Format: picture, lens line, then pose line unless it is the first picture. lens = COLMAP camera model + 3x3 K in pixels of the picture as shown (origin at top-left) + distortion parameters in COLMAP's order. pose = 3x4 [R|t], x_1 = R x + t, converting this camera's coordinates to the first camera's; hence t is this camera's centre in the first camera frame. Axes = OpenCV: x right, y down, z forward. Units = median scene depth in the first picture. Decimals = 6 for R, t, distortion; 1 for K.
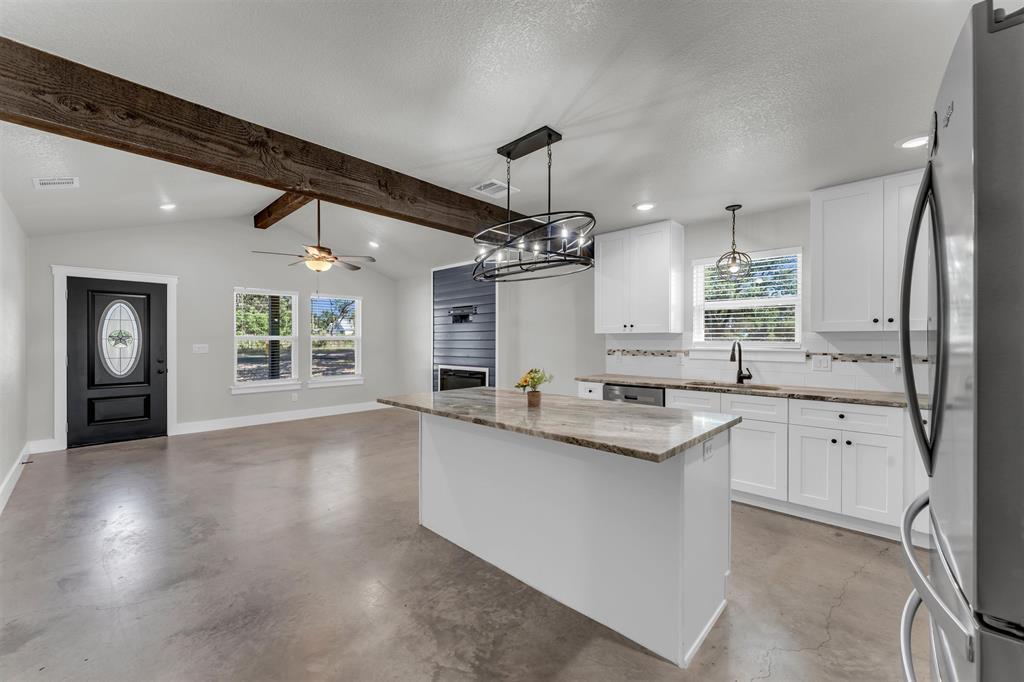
lens RADIAL K [[404.9, 0, 509.5], [0, 404.9, 344.1], [0, 0, 1]] dist [-0.000687, -0.000030]
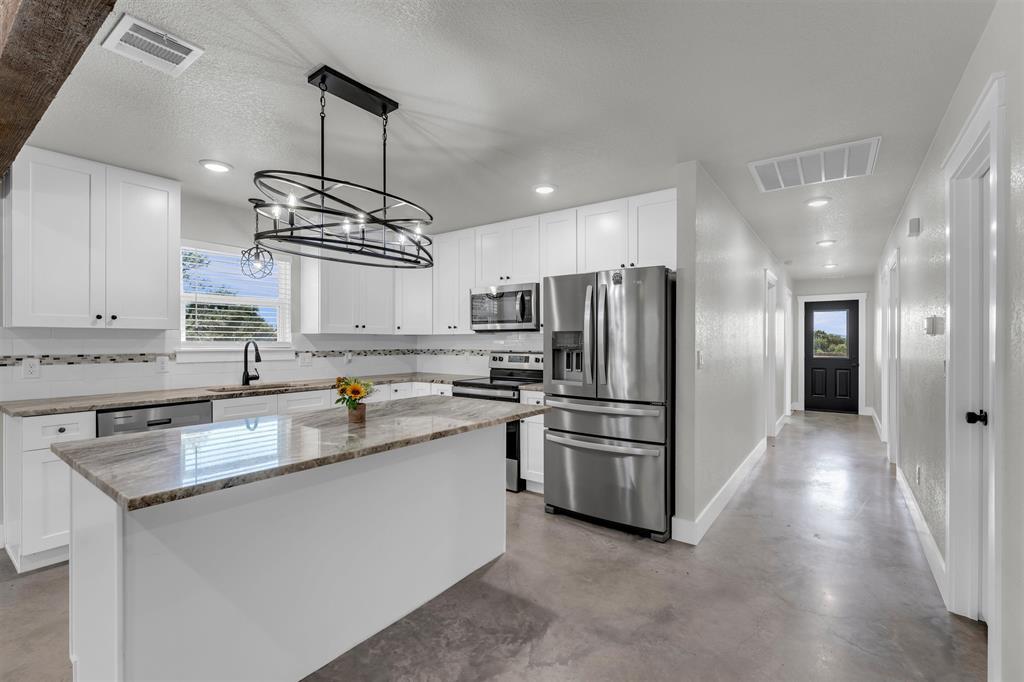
lens RADIAL K [[449.4, 0, 510.3], [0, 449.4, 345.0], [0, 0, 1]] dist [-0.001542, -0.000013]
pose [[-0.125815, -0.008959, 0.992013, -0.416936], [0.005192, 0.999940, 0.009689, -0.003546], [-0.992040, 0.006370, -0.125761, 0.388797]]
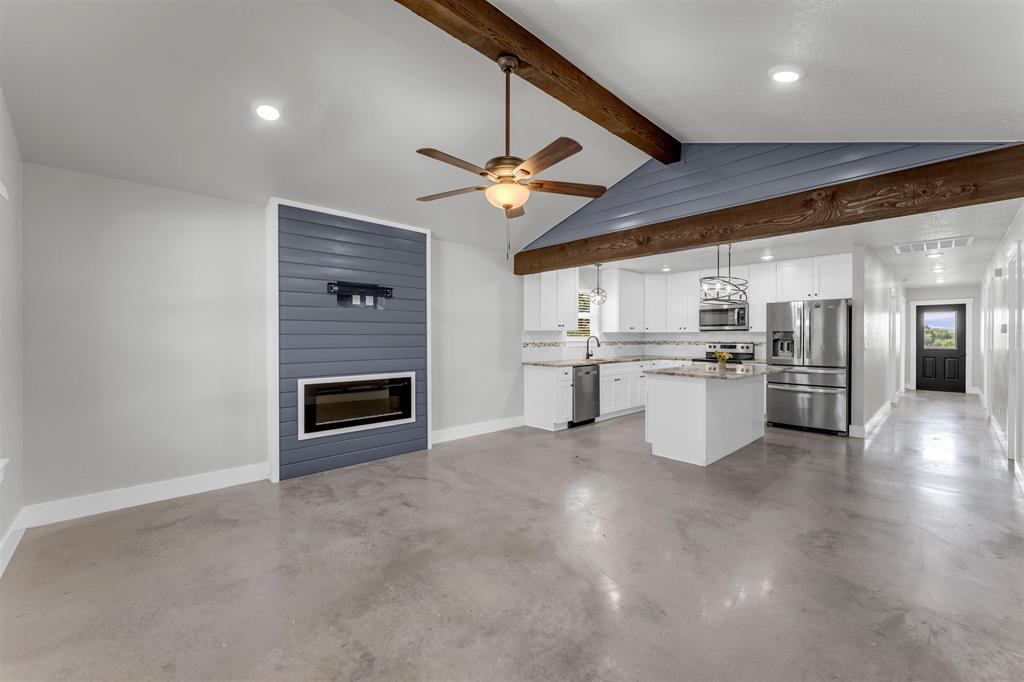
lens RADIAL K [[410.5, 0, 512.0], [0, 410.5, 341.0], [0, 0, 1]] dist [-0.001710, -0.000032]
pose [[0.056461, -0.012742, 0.998324, -0.983735], [0.005865, 0.999906, 0.012430, -0.008136], [-0.998388, 0.005153, 0.056530, 0.931360]]
